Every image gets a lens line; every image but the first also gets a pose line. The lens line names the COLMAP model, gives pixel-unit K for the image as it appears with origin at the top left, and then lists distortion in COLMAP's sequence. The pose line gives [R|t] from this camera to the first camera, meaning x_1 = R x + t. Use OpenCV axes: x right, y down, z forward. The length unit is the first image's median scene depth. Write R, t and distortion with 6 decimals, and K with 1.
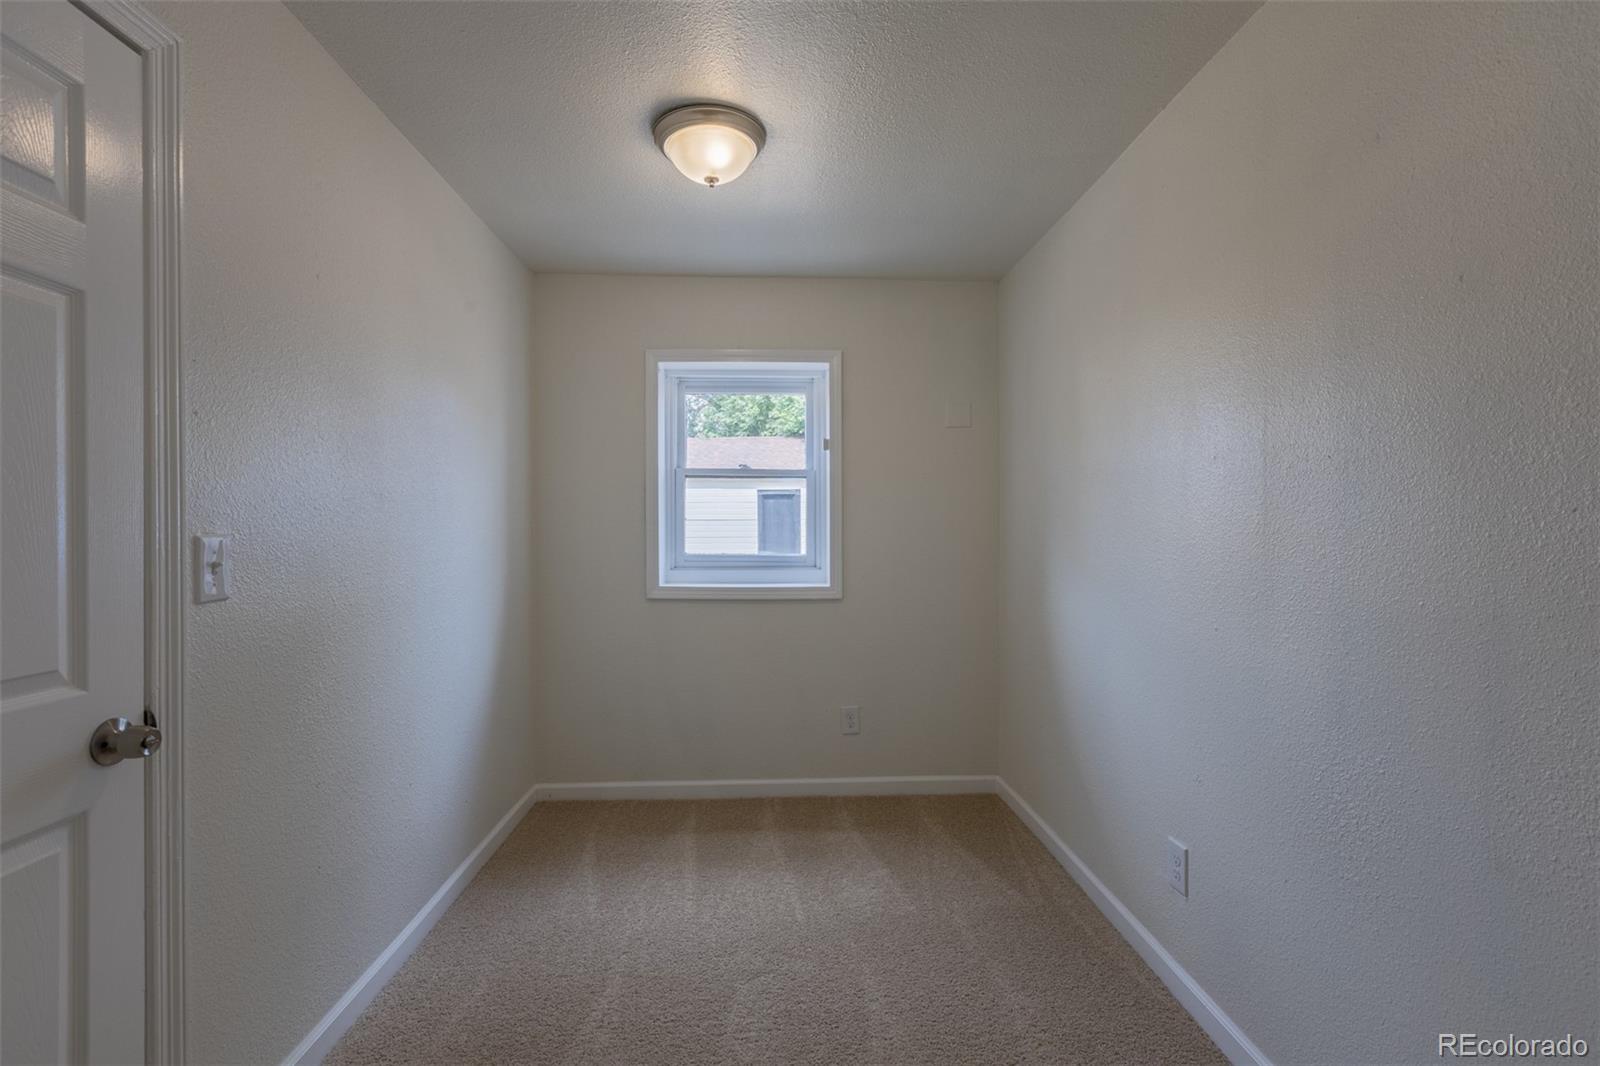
lens RADIAL K [[719.8, 0, 790.9], [0, 719.8, 532.2], [0, 0, 1]] dist [-0.001020, -0.000325]
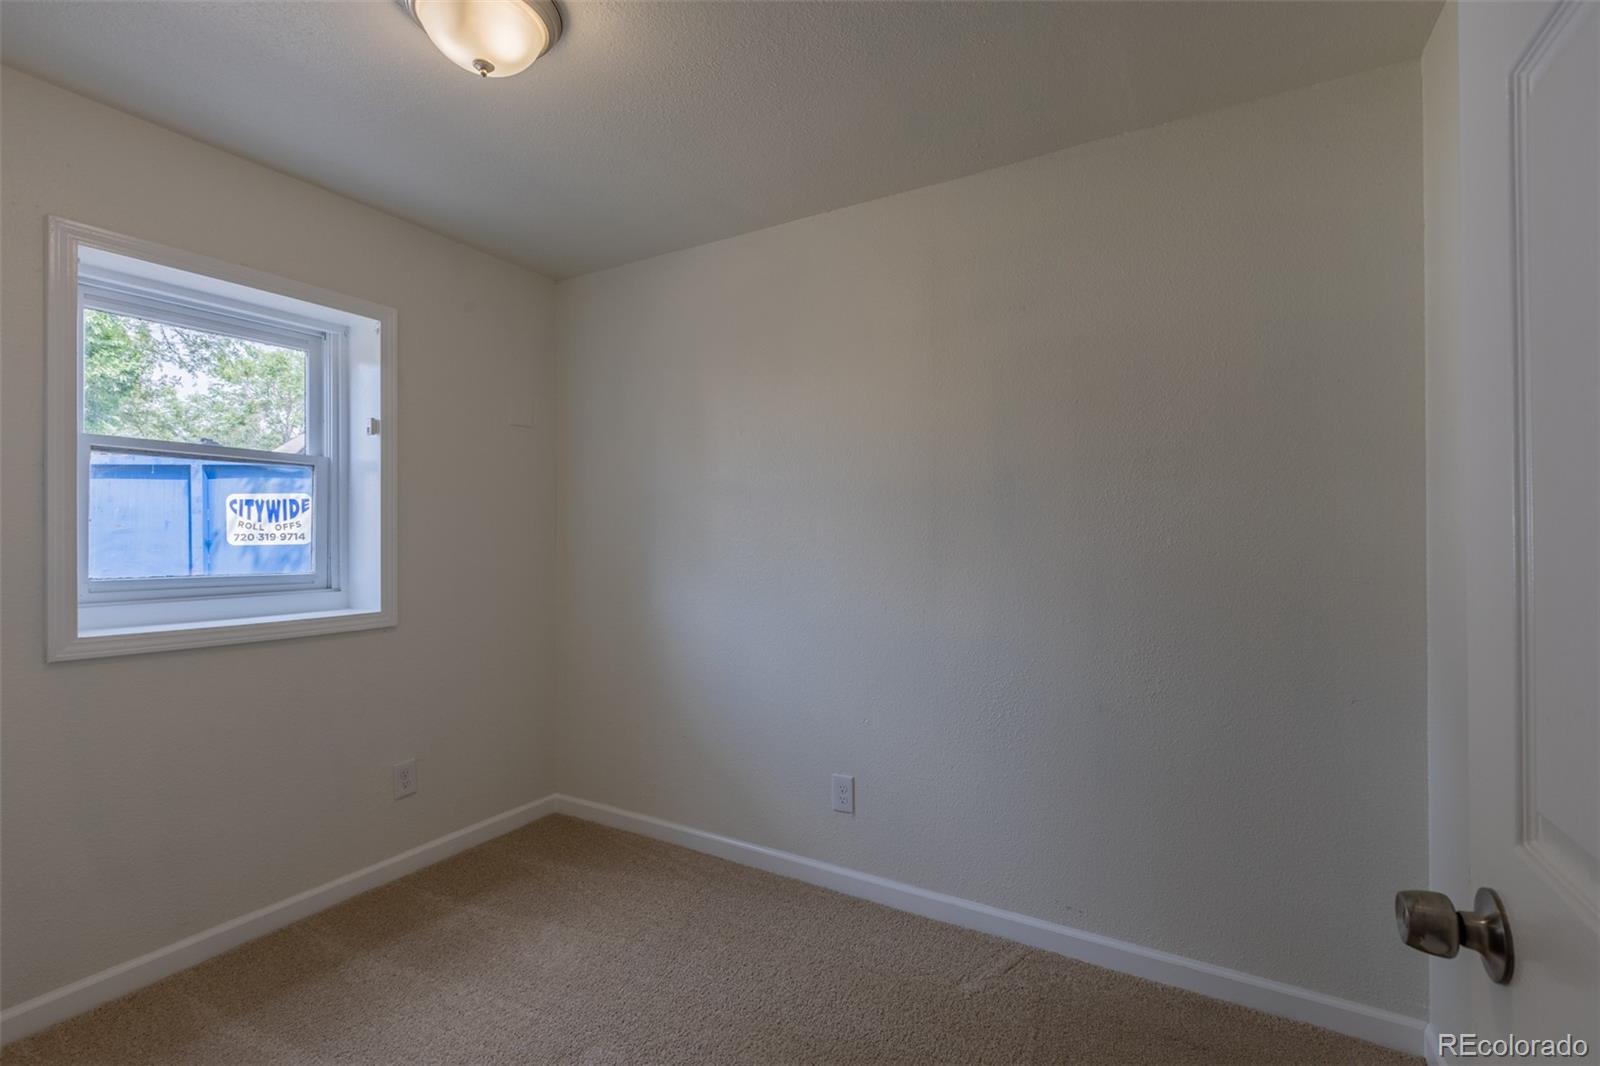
lens RADIAL K [[719.8, 0, 790.9], [0, 719.8, 532.2], [0, 0, 1]] dist [-0.001020, -0.000325]
pose [[0.534897, 0.003644, 0.844910, -0.361807], [0.005957, 0.999950, -0.008084, -0.000739], [-0.844897, 0.009357, 0.534848, 0.218642]]
